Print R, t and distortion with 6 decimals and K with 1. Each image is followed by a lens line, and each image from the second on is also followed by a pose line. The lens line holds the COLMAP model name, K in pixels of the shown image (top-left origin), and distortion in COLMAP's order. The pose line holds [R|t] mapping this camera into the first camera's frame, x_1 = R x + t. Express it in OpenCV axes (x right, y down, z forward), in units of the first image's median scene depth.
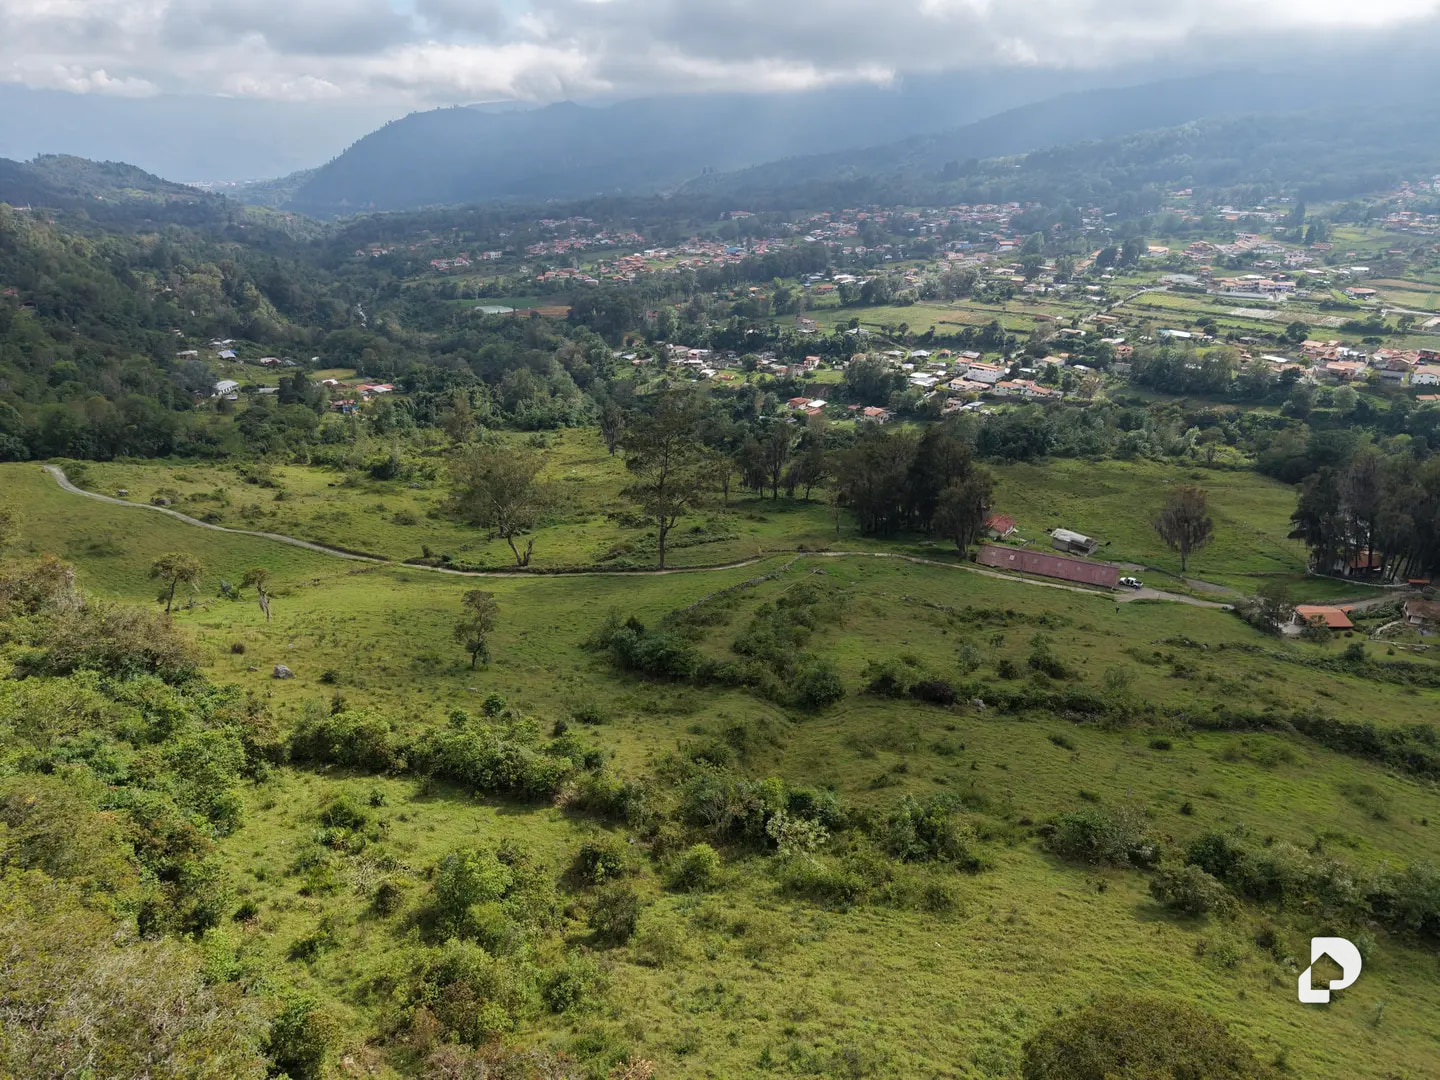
lens RADIAL K [[961.7, 0, 716.7], [0, 961.7, 540.6], [0, 0, 1]] dist [0.021205, -0.023908]
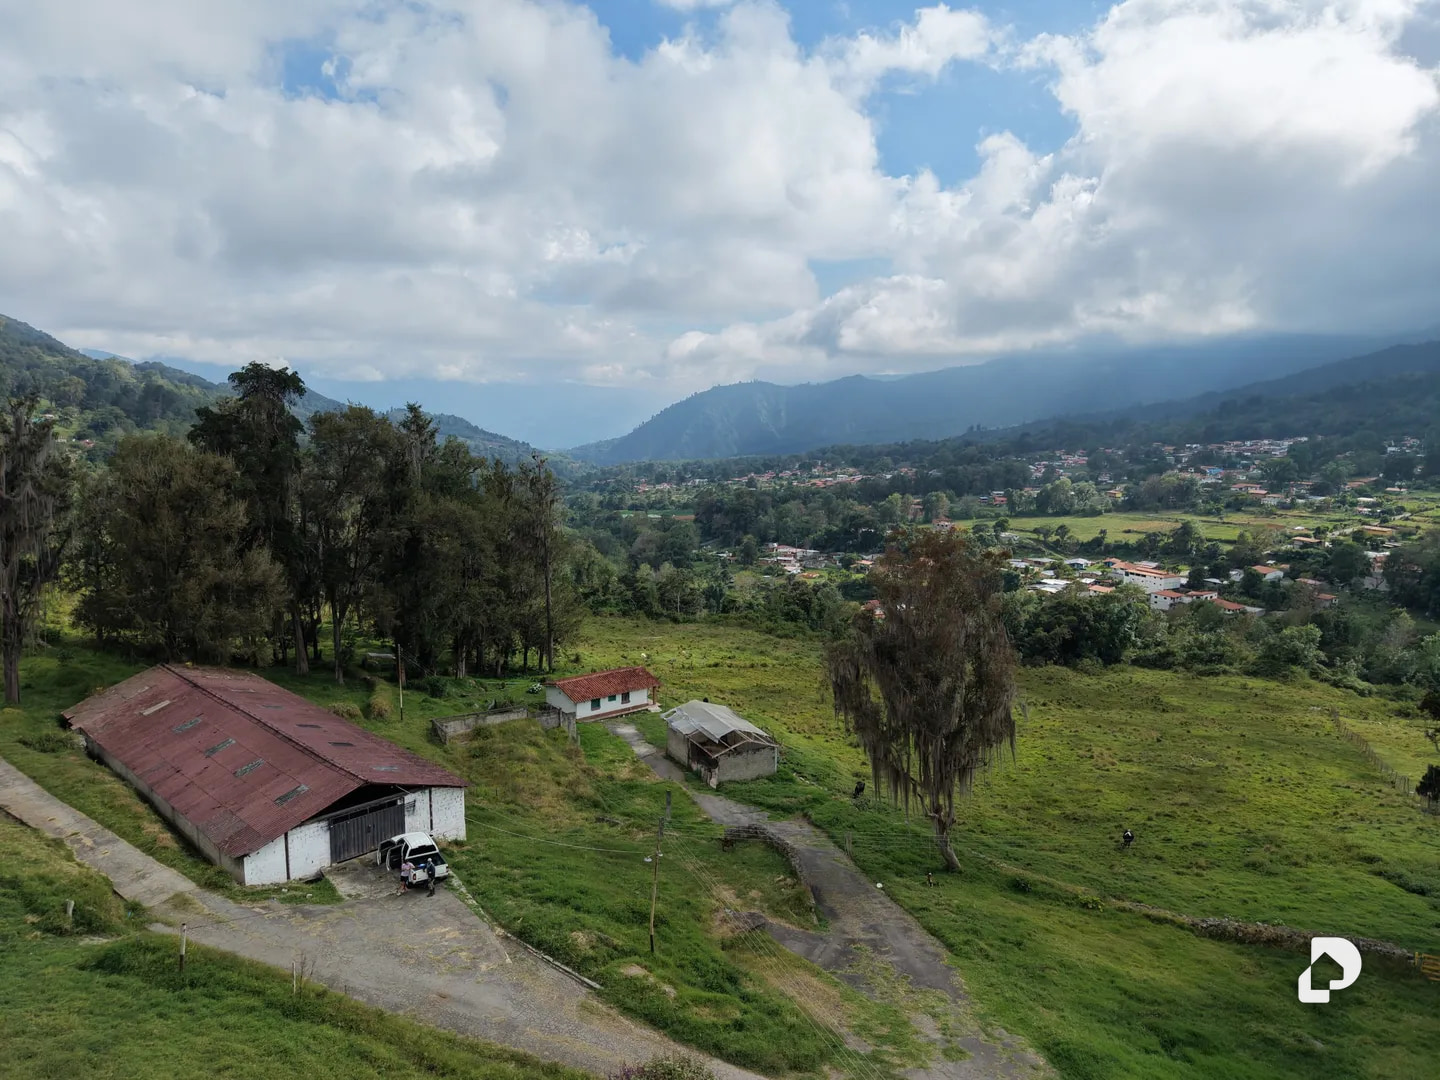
lens RADIAL K [[961.7, 0, 711.4], [0, 961.7, 533.3], [0, 0, 1]] dist [0.021205, -0.023908]
pose [[0.950646, 0.044235, -0.307108, 0.198722], [-0.127055, 0.958494, -0.255236, 0.007458], [0.283071, 0.281659, 0.916809, 0.286426]]
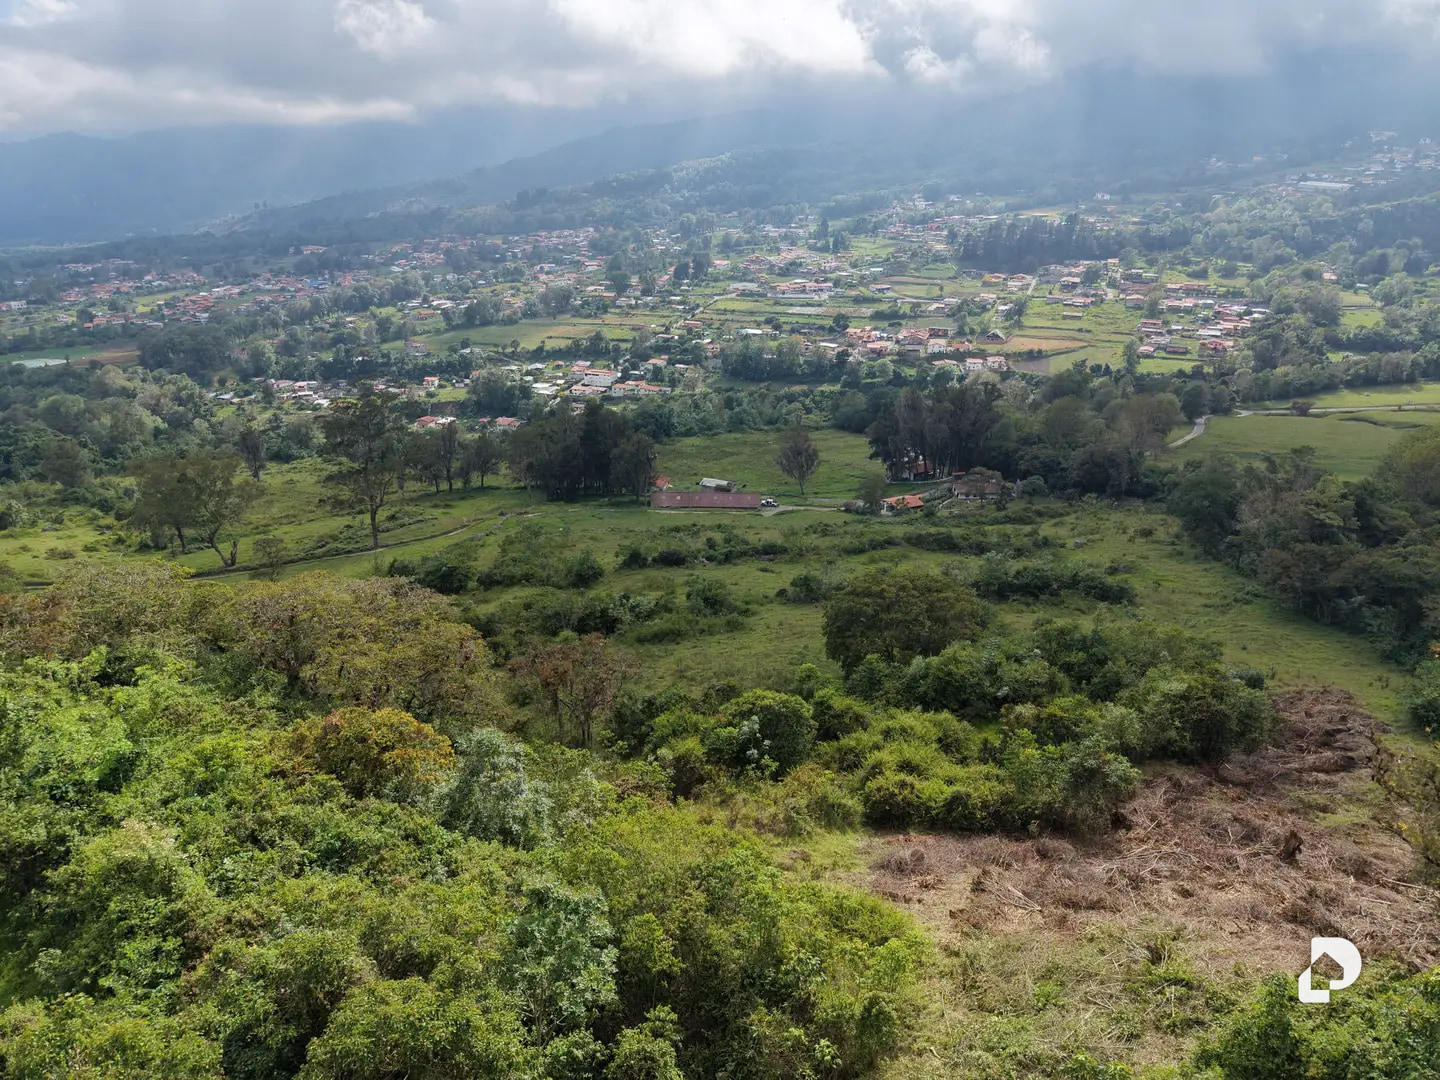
lens RADIAL K [[961.7, 0, 716.1], [0, 961.7, 540.6], [0, 0, 1]] dist [0.021205, -0.023908]
pose [[0.913774, -0.151168, 0.377049, -0.039938], [0.162615, 0.986688, 0.001491, 0.028174], [-0.372255, 0.059952, 0.926192, -0.044200]]
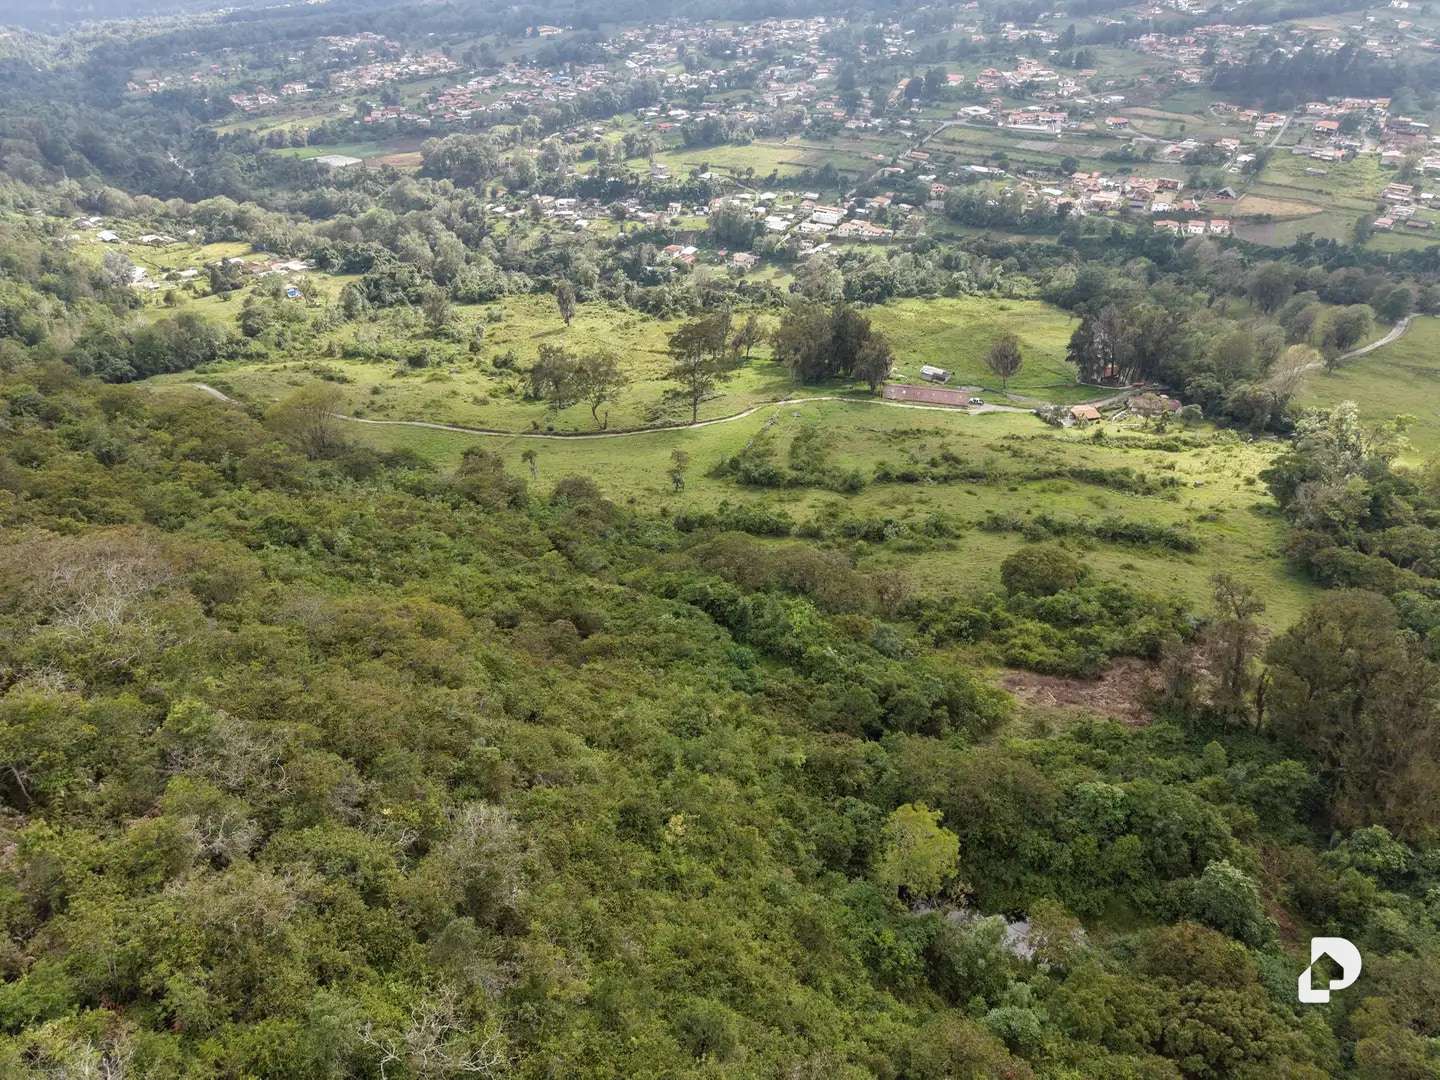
lens RADIAL K [[961.7, 0, 715.0], [0, 961.7, 533.7], [0, 0, 1]] dist [0.021205, -0.023908]
pose [[0.977865, -0.117916, 0.172847, -0.108677], [0.084313, 0.978105, 0.190269, -0.029729], [-0.191498, -0.171484, 0.966396, -0.183271]]
